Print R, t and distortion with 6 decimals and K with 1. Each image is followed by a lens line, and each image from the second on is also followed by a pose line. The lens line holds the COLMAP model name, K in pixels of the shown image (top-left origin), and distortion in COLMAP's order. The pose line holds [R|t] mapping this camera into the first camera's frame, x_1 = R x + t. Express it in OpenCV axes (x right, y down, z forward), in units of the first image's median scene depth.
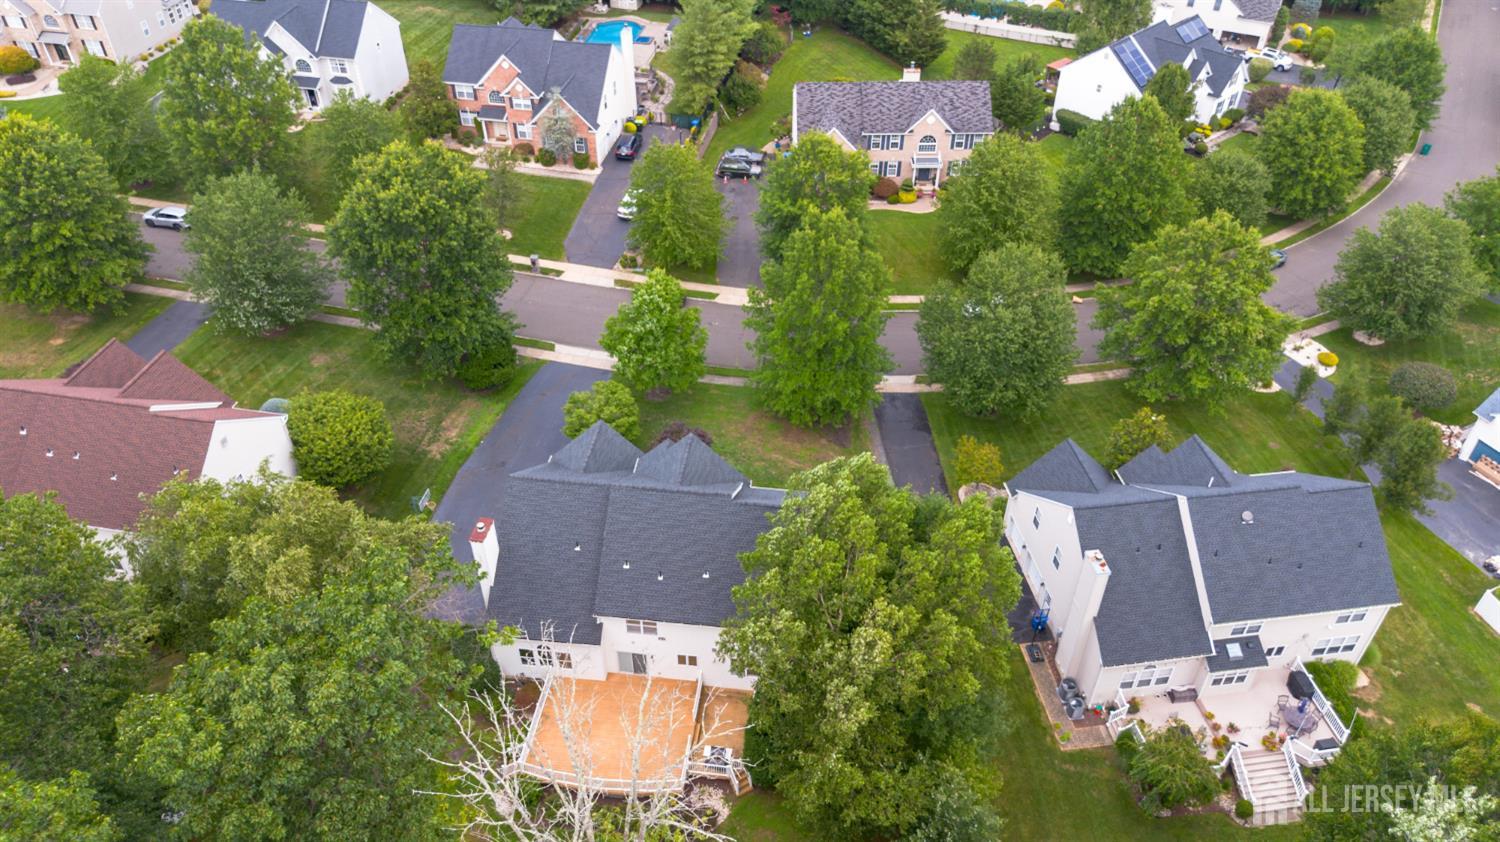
lens RADIAL K [[1066.7, 0, 750.0], [0, 1066.7, 421.0], [0, 0, 1]] dist [0.076060, -0.082469]
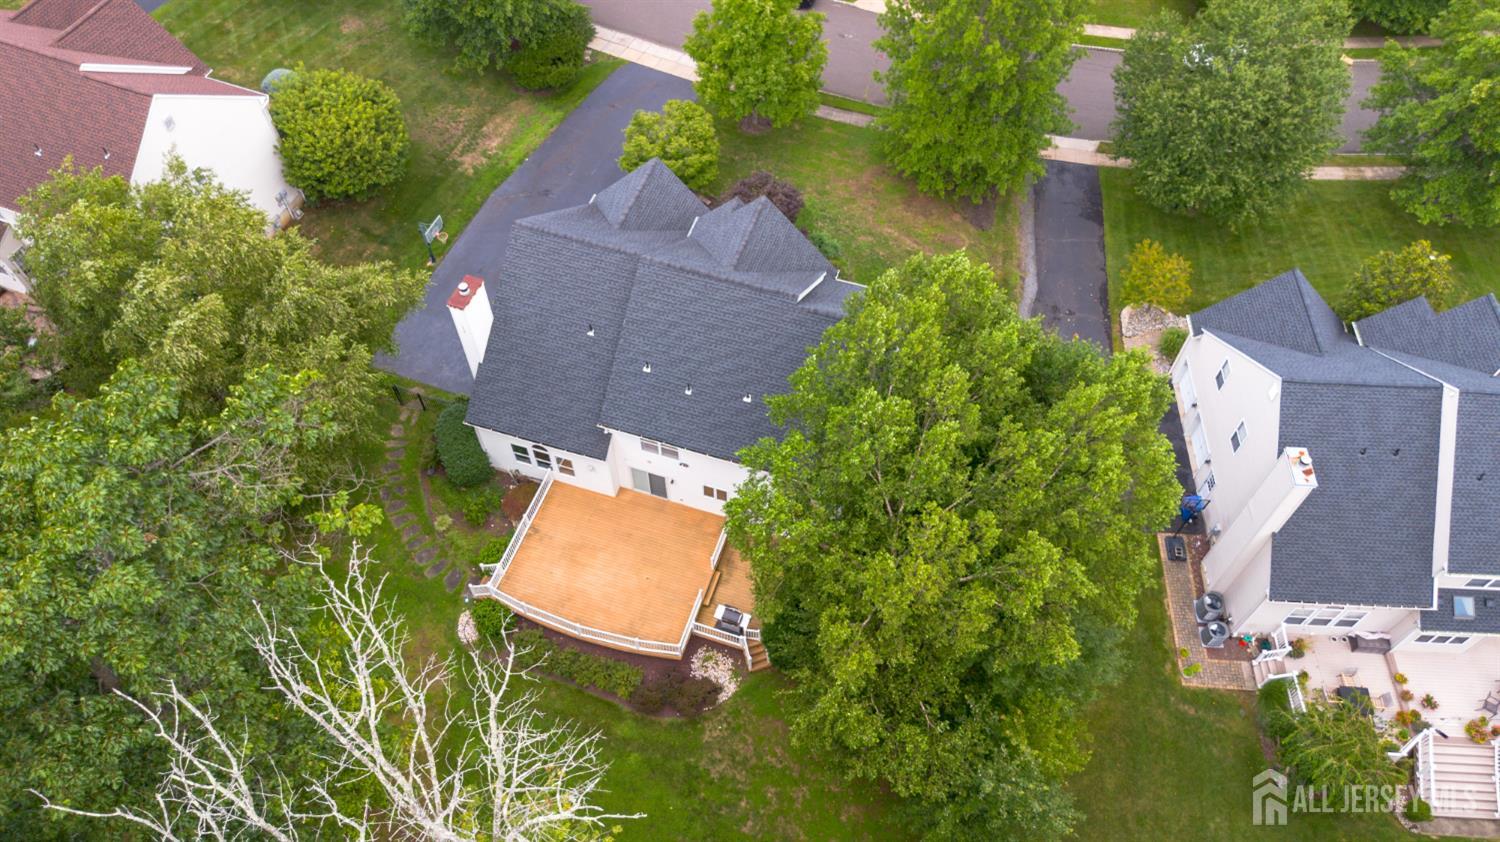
lens RADIAL K [[1070.7, 0, 750.0], [0, 1070.7, 421.0], [0, 0, 1]] dist [0.055697, -0.049359]
pose [[0.980631, 0.160811, -0.111815, 0.035994], [-0.126244, 0.955420, 0.266900, -0.030813], [0.149750, -0.247614, 0.957216, 0.218450]]
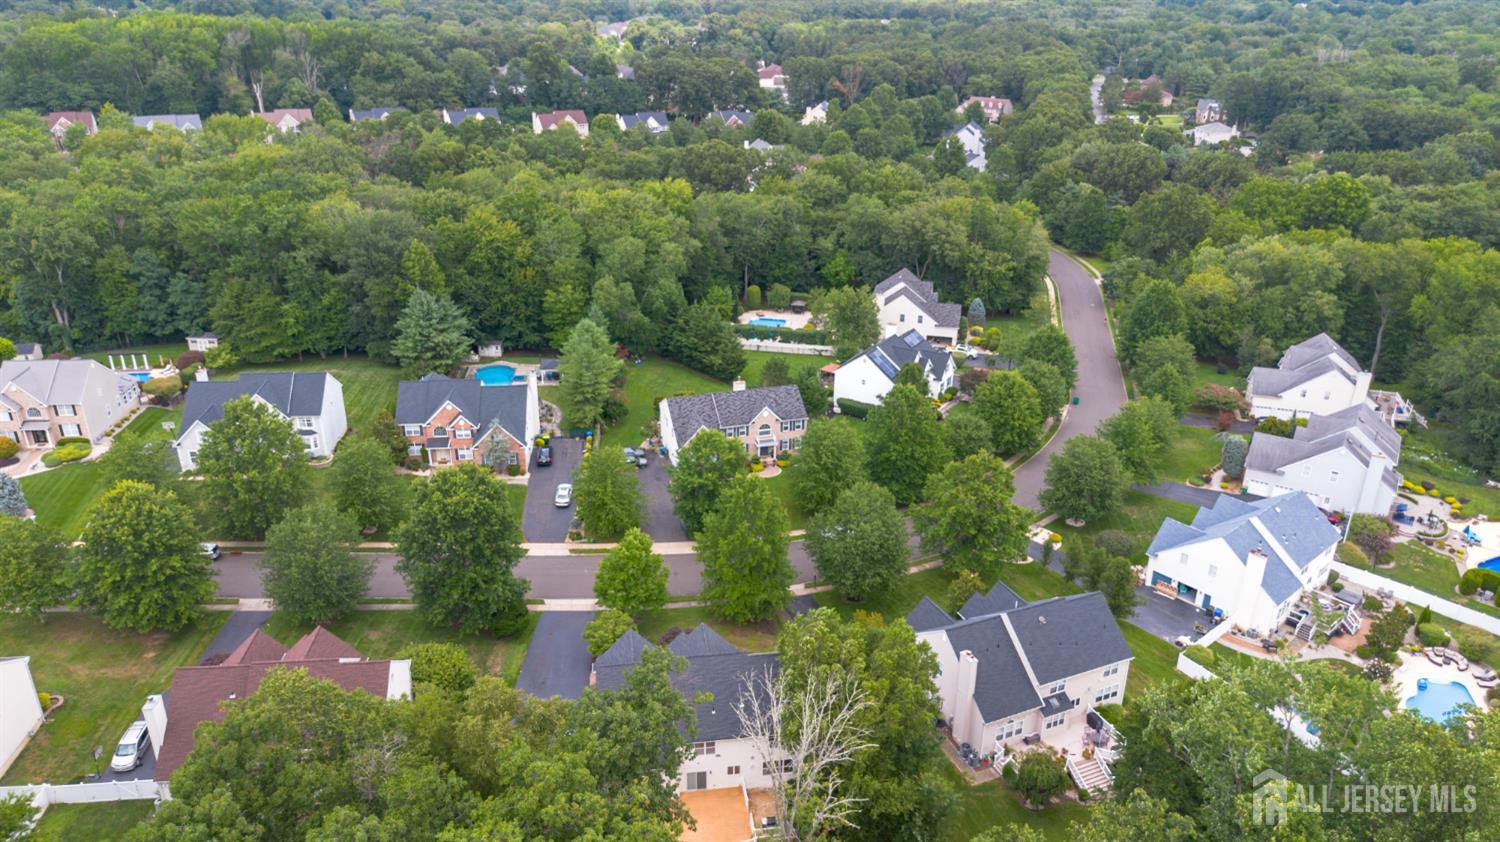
lens RADIAL K [[1066.7, 0, 750.0], [0, 1066.7, 421.0], [0, 0, 1]] dist [0.076060, -0.082469]
pose [[0.962163, -0.103320, 0.252125, -0.294757], [0.167522, 0.954082, -0.248321, 0.108318], [-0.214891, 0.281162, 0.935291, -0.444764]]
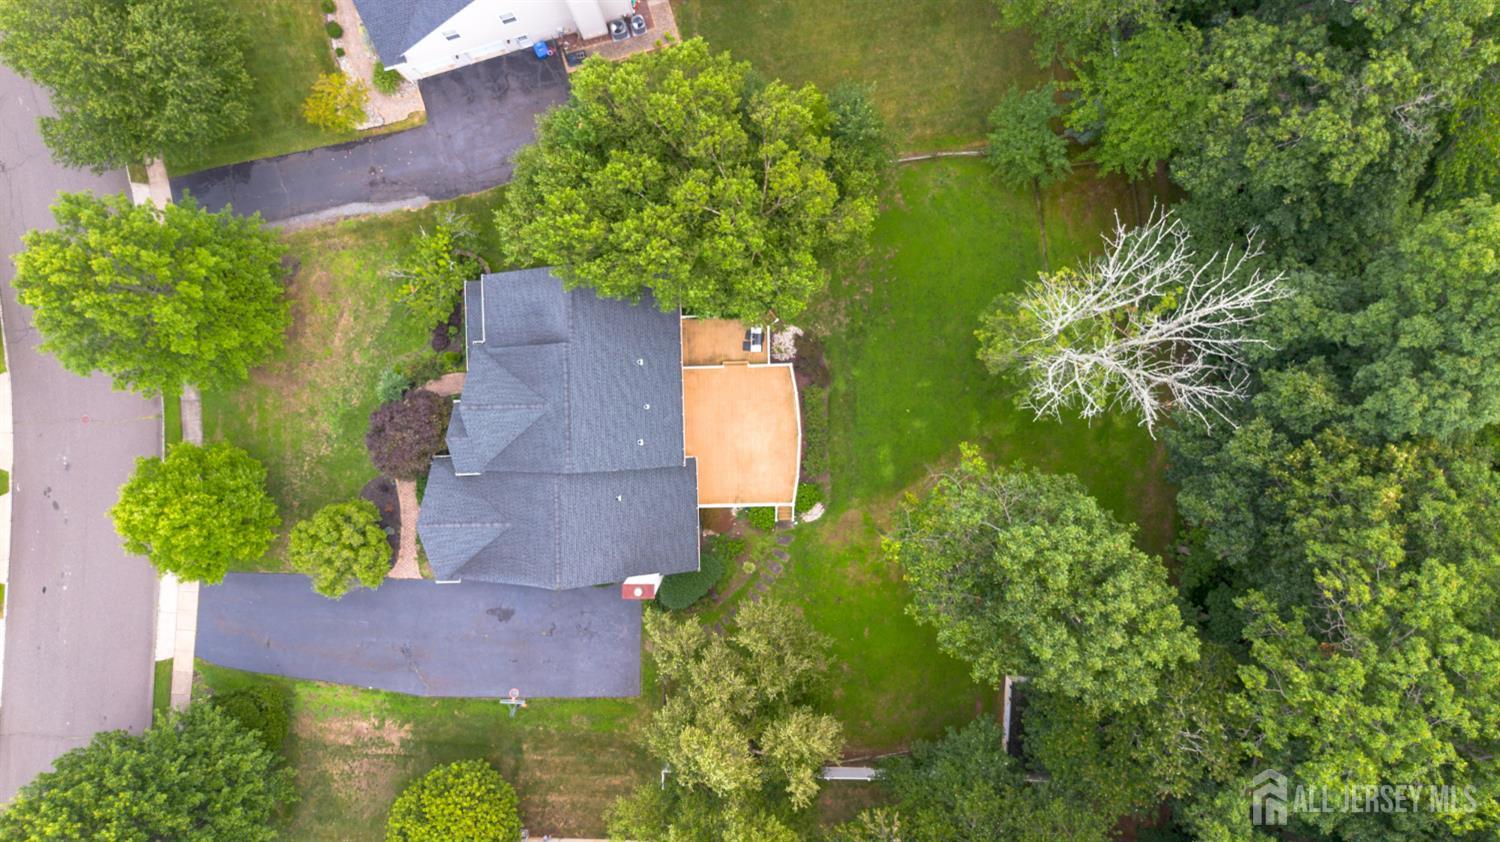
lens RADIAL K [[1066.7, 0, 750.0], [0, 1066.7, 421.0], [0, 0, 1]] dist [0.076060, -0.082469]
pose [[-0.142867, -0.989445, -0.024239, -0.067153], [0.626767, -0.109400, 0.771489, -0.447685], [-0.765998, 0.095028, 0.635781, 0.219807]]
